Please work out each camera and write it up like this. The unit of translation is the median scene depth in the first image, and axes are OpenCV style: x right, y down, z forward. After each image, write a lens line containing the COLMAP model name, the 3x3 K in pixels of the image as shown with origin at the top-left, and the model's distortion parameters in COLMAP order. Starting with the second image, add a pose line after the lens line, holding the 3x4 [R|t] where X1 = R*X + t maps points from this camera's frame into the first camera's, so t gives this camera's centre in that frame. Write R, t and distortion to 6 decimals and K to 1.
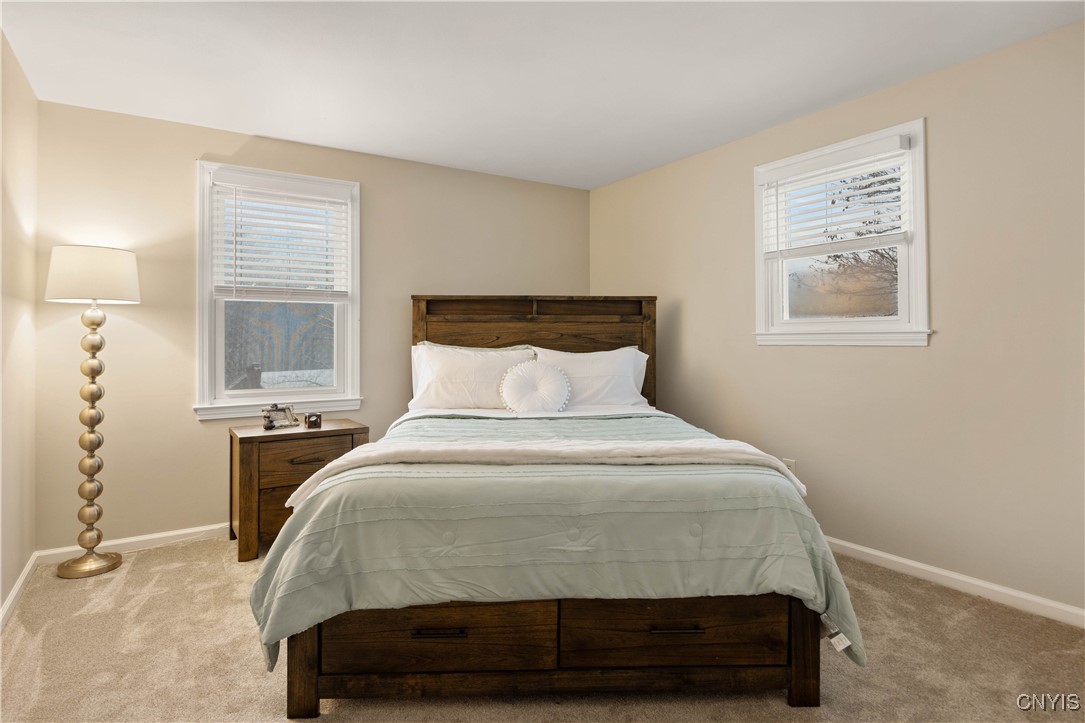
lens RADIAL K [[596.7, 0, 541.5], [0, 596.7, 328.8], [0, 0, 1]] dist [0.000196, -0.000442]
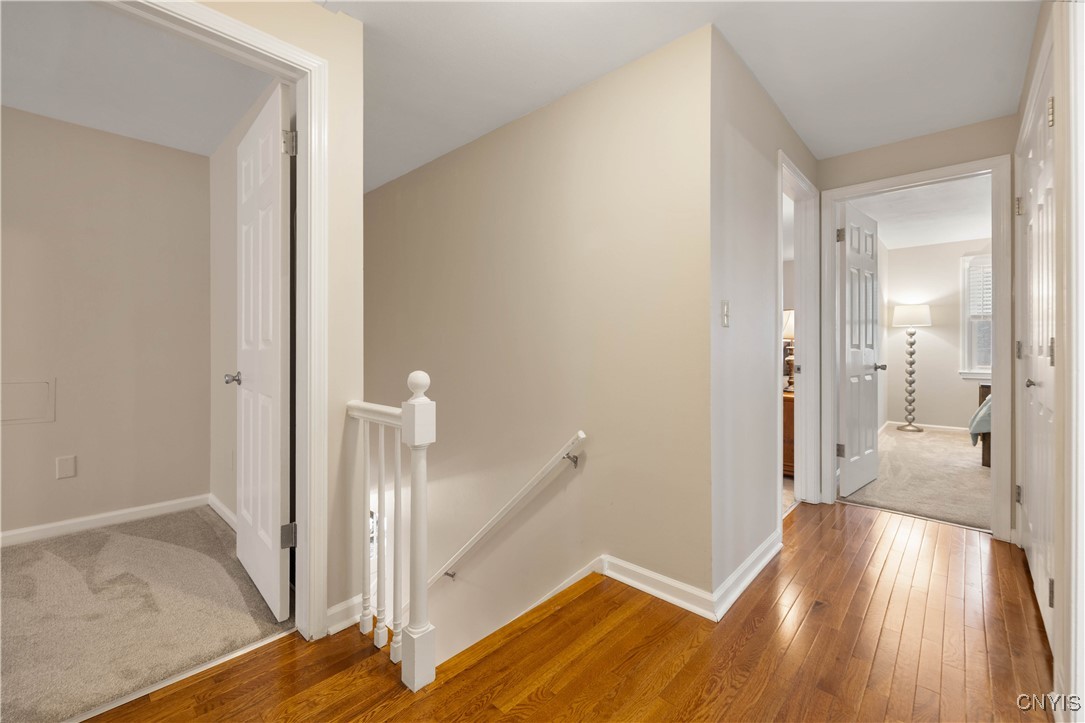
lens RADIAL K [[439.4, 0, 540.9], [0, 439.4, 348.5], [0, 0, 1]] dist [-0.001614, -0.000289]
pose [[0.225533, -0.001441, -0.974234, 0.643916], [0.004318, 0.999991, -0.000480, 0.041990], [0.974226, -0.004098, 0.225537, -0.863112]]
